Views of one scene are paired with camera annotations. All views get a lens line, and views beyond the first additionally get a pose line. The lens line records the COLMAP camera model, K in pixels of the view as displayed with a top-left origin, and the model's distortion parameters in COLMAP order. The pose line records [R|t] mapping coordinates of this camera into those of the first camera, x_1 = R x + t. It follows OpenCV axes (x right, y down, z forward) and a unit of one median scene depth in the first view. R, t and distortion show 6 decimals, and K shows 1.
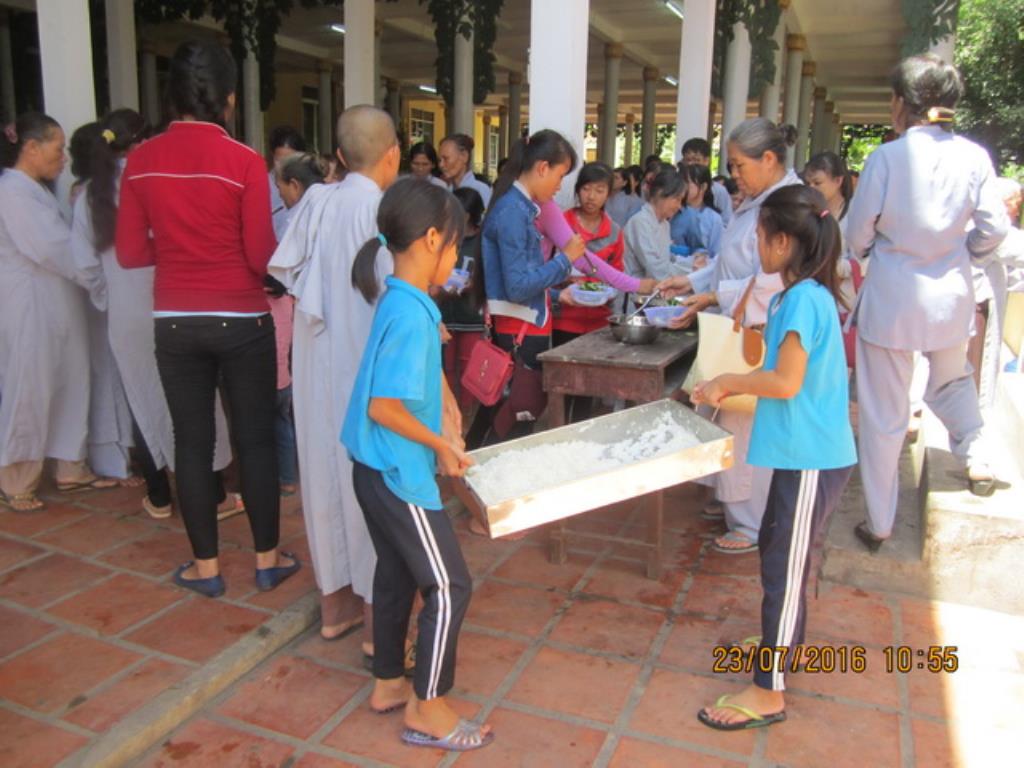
lens RADIAL K [[857.0, 0, 512.2], [0, 857.0, 384.5], [0, 0, 1]] dist [-0.054811, 0.035574]
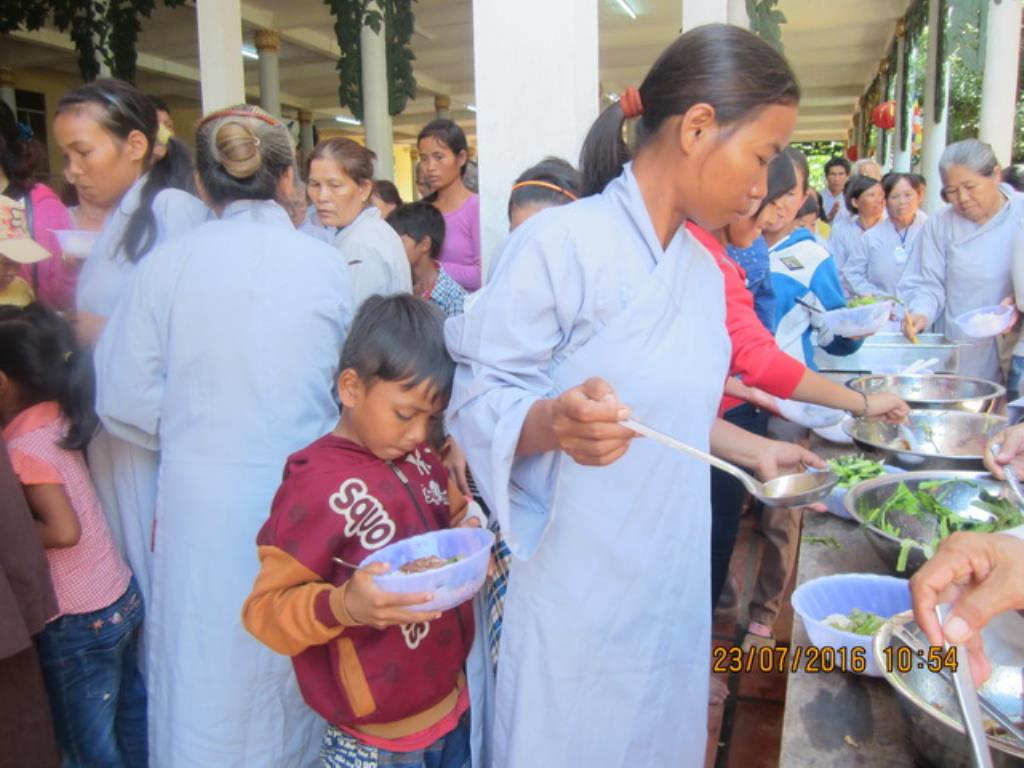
lens RADIAL K [[857.0, 0, 508.9], [0, 857.0, 383.5], [0, 0, 1]] dist [-0.054811, 0.035574]
pose [[0.996354, -0.057916, 0.062639, 0.000284], [0.060641, 0.997254, -0.042514, -0.041897], [-0.060005, 0.046158, 0.997130, 0.209462]]
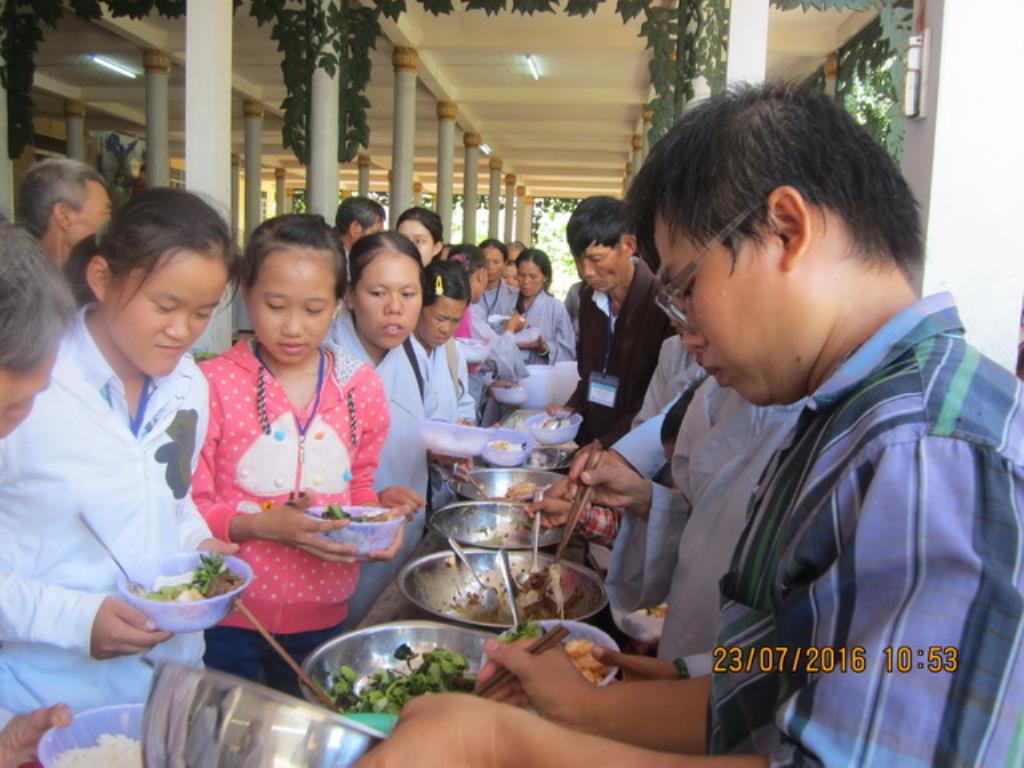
lens RADIAL K [[857.0, 0, 514.0], [0, 857.0, 384.1], [0, 0, 1]] dist [-0.054811, 0.035574]
pose [[0.954775, -0.027442, 0.296059, -0.112870], [0.049995, 0.996372, -0.068876, -0.070477], [-0.293094, 0.080563, 0.952683, 0.238281]]
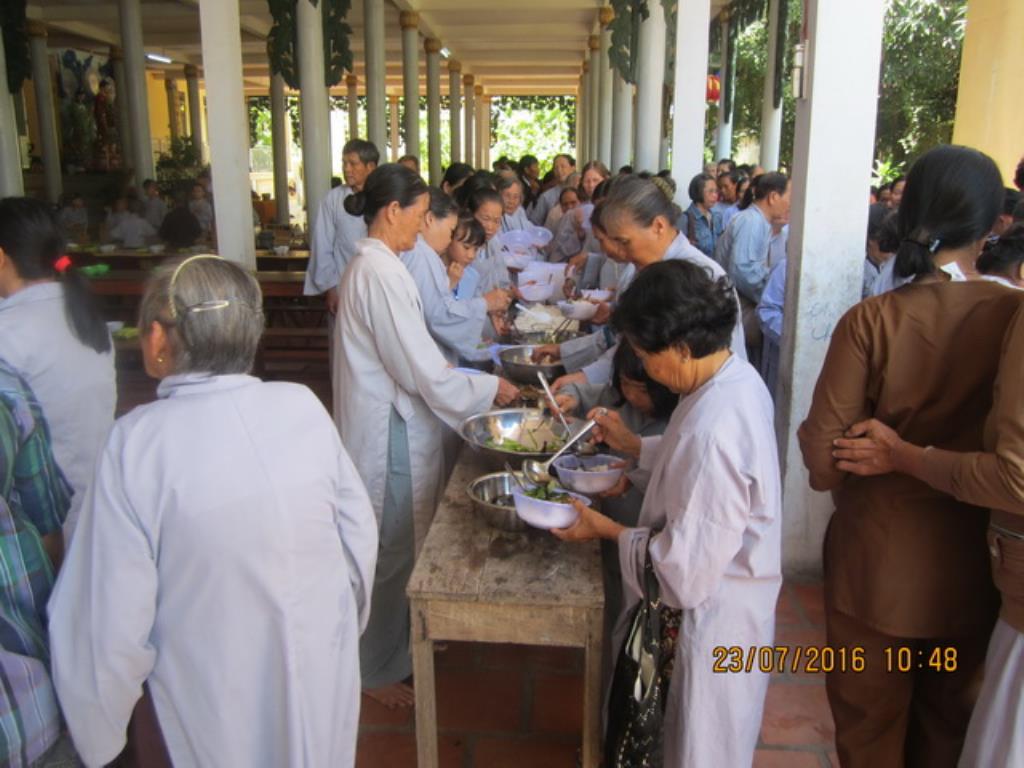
lens RADIAL K [[857.0, 0, 514.6], [0, 857.0, 382.9], [0, 0, 1]] dist [-0.054811, 0.035574]
pose [[0.937635, -0.108891, 0.330125, -0.157646], [0.097406, 0.993928, 0.051186, -0.067353], [-0.333694, -0.015837, 0.942548, 0.161199]]
